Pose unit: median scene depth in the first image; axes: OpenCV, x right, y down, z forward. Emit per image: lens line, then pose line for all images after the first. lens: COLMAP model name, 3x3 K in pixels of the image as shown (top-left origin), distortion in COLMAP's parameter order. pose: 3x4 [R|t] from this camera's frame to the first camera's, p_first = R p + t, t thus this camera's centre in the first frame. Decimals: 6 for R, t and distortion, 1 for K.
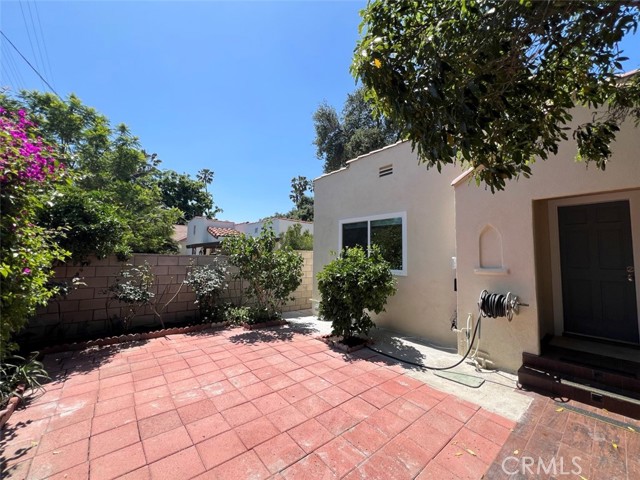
lens RADIAL K [[255.3, 0, 318.6], [0, 255.3, 238.8], [0, 0, 1]] dist [0.000655, 0.000002]
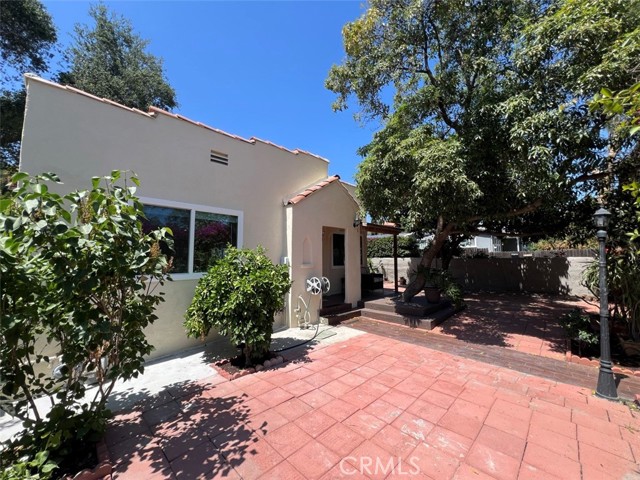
lens RADIAL K [[255.3, 0, 318.6], [0, 255.3, 238.8], [0, 0, 1]] dist [0.000655, 0.000002]
pose [[-0.090988, 0.057767, 0.994175, -0.895756], [-0.074960, 0.995087, -0.064680, 0.053793], [-0.993027, -0.080409, -0.086211, 1.052778]]
